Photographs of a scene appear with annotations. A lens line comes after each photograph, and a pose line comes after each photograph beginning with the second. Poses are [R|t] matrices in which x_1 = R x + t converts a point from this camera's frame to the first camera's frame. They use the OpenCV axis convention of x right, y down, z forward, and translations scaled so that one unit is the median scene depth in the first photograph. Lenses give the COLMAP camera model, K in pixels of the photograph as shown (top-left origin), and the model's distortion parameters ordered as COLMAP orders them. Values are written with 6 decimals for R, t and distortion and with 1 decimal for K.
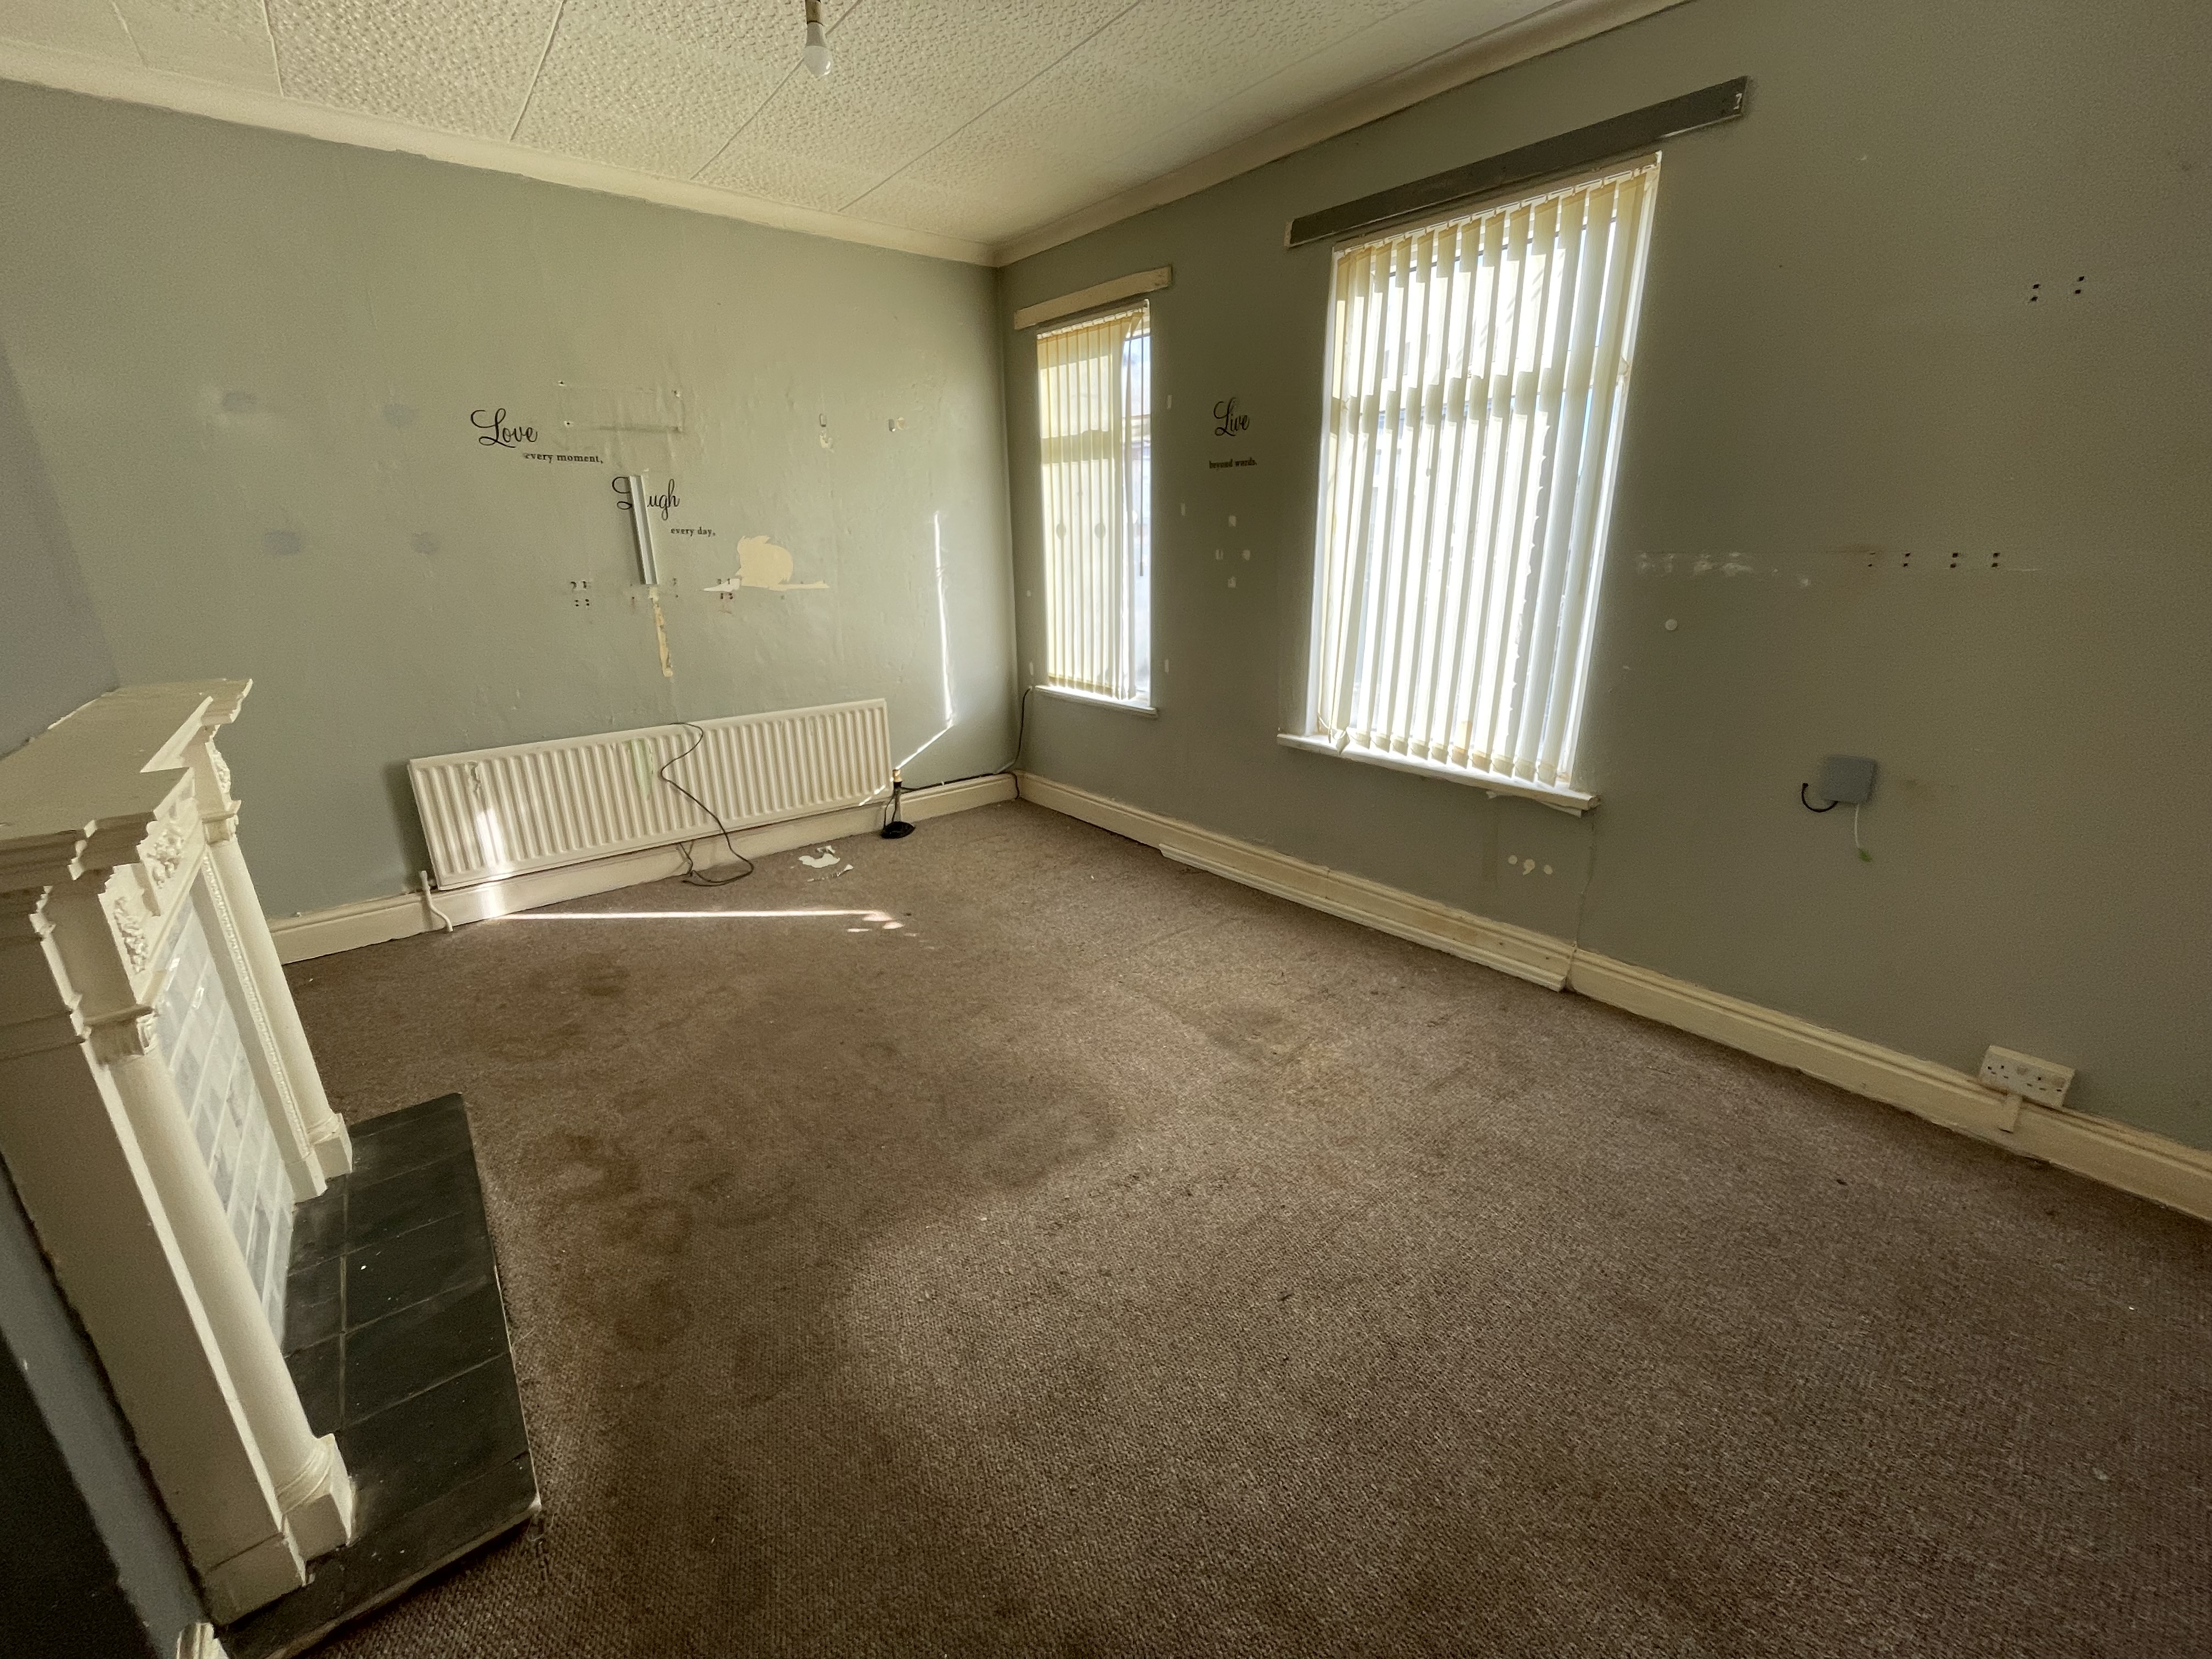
lens RADIAL K [[902.4, 0, 1101.1], [0, 902.4, 824.3], [0, 0, 1]] dist [-0.000559, -0.000782]
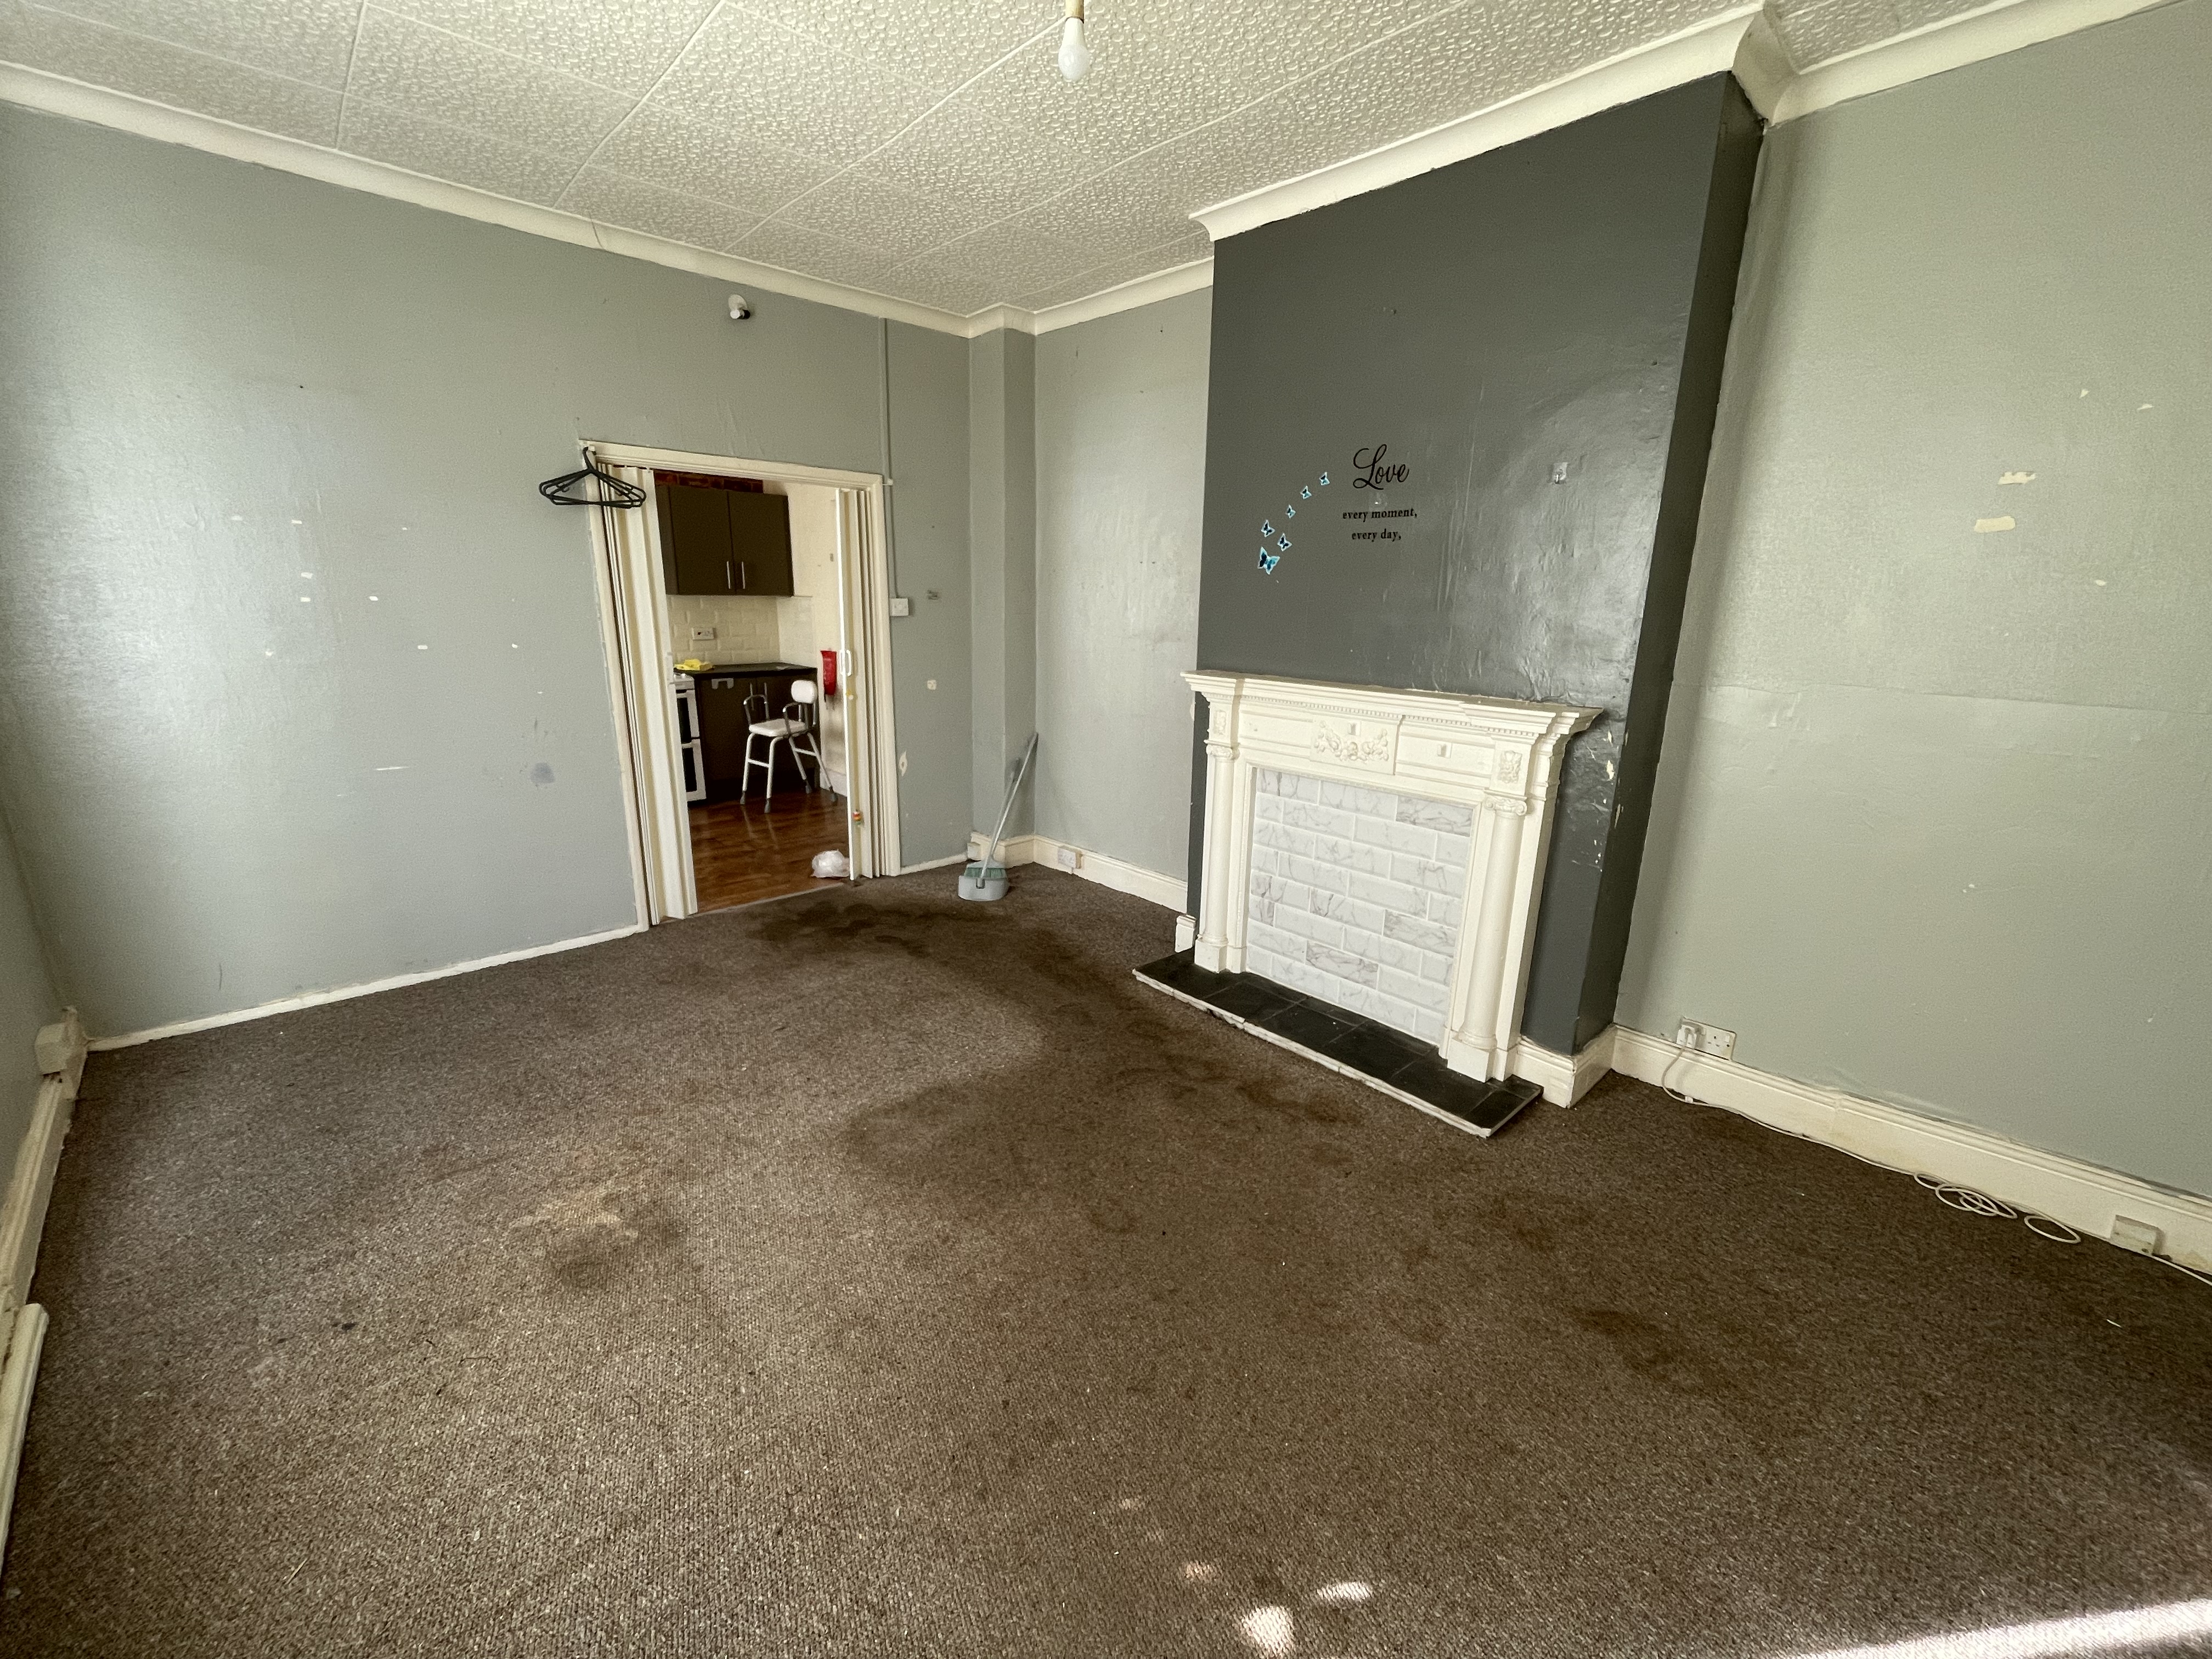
lens RADIAL K [[902.4, 0, 1105.5], [0, 902.4, 828.4], [0, 0, 1]] dist [-0.000559, -0.000782]
pose [[-0.996824, 0.017502, -0.077692, -0.211759], [-0.027426, 0.840433, 0.541221, -0.552974], [0.074768, 0.541633, -0.837283, 1.703040]]
